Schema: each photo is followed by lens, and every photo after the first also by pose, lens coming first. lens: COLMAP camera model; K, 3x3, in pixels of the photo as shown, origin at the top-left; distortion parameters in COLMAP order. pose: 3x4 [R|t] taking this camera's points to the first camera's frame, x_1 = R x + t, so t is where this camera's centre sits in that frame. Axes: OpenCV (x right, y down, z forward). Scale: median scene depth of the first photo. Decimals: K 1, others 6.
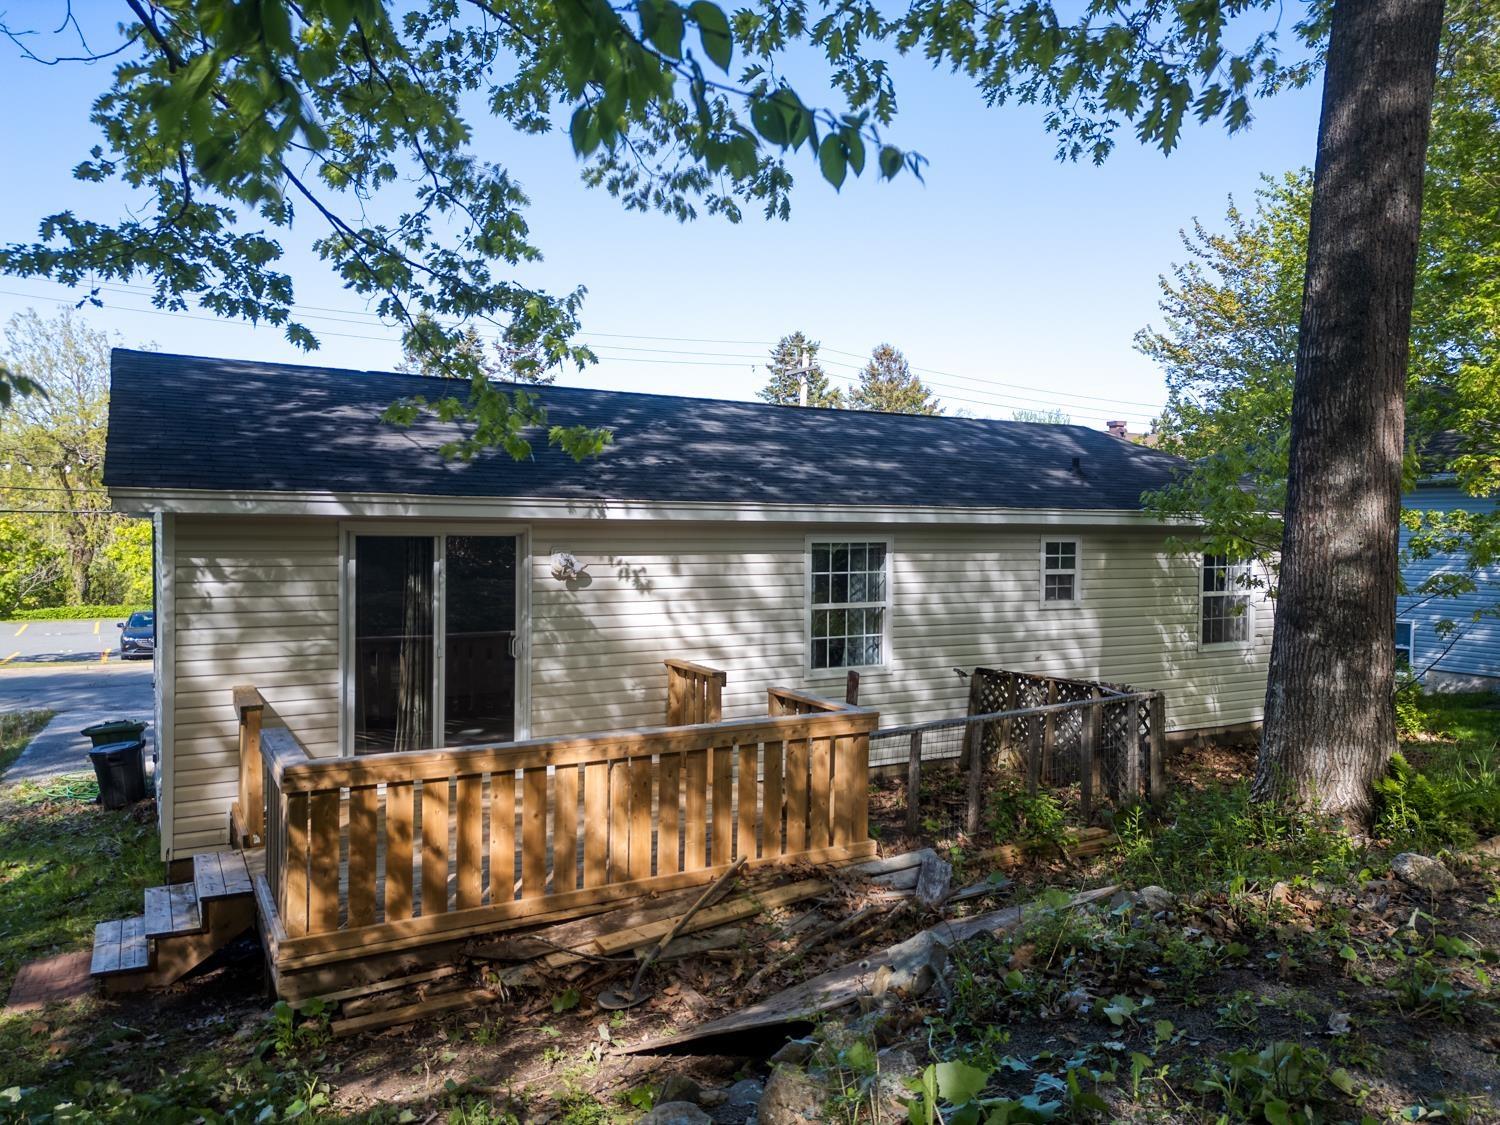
lens RADIAL K [[1053.6, 0, 747.9], [0, 1053.6, 560.6], [0, 0, 1]] dist [-0.001704, -0.001803]
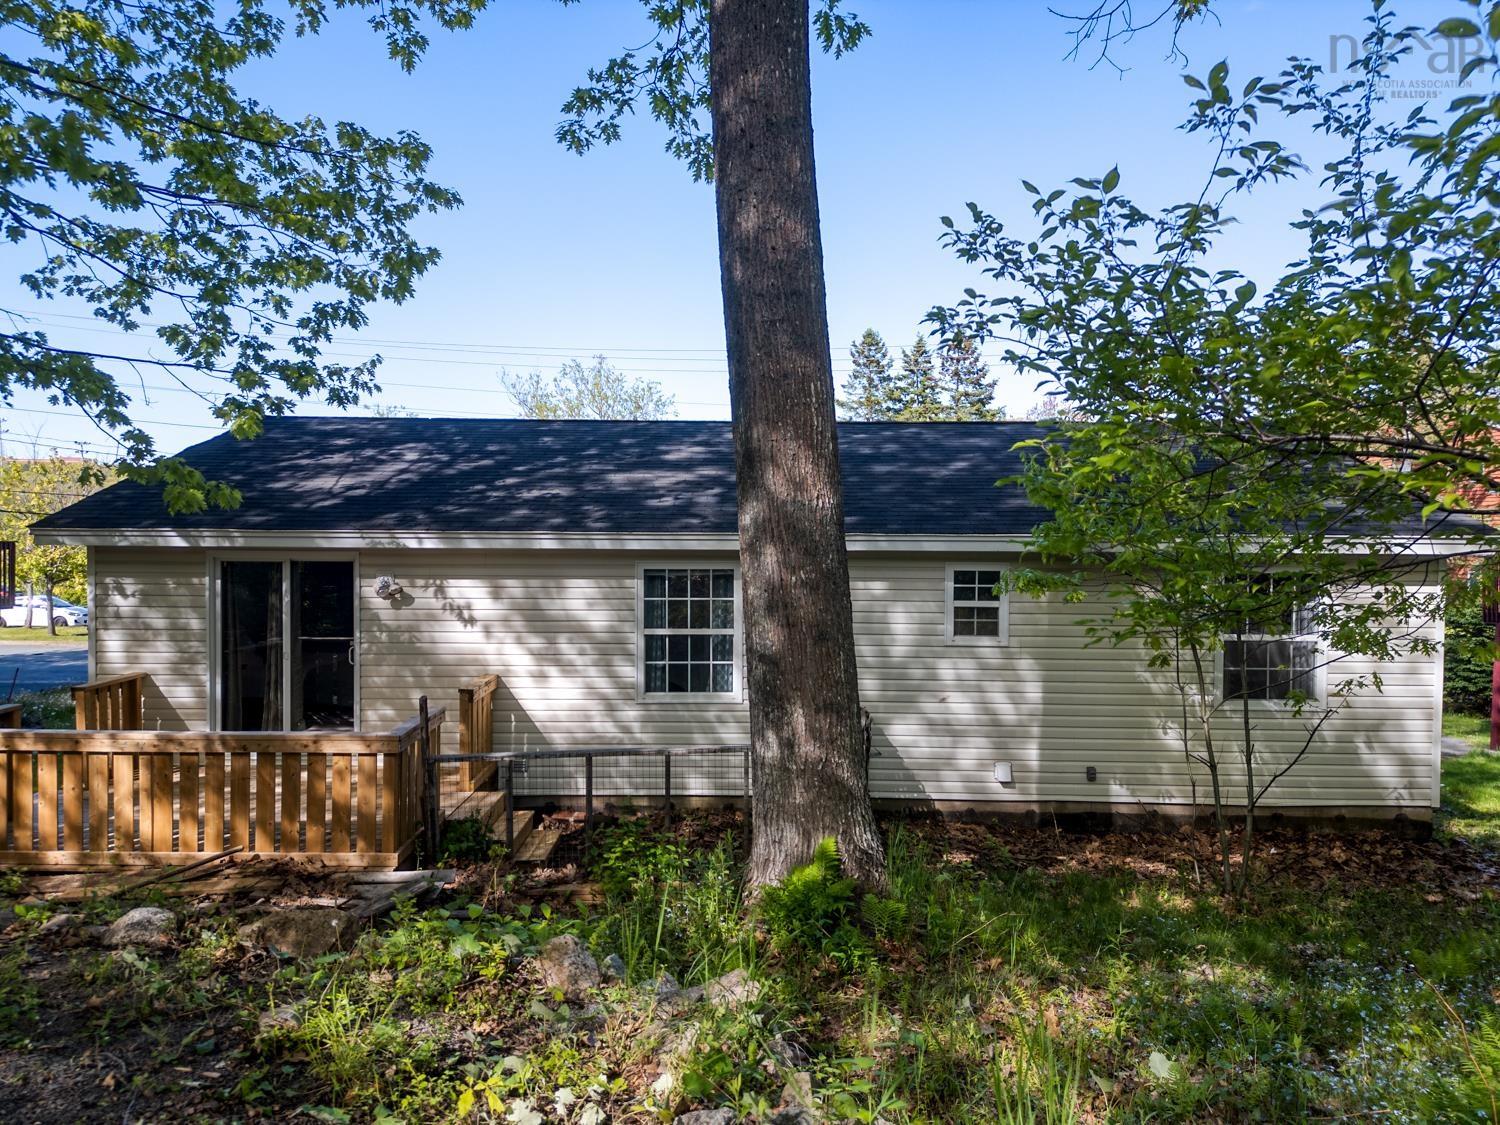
lens RADIAL K [[1053.6, 0, 748.0], [0, 1053.6, 559.0], [0, 0, 1]] dist [-0.001704, -0.001803]
pose [[0.874230, 0.011011, -0.485387, 0.700065], [-0.013366, 0.999910, -0.001391, -0.029104], [0.485328, 0.007704, 0.874298, 0.177597]]
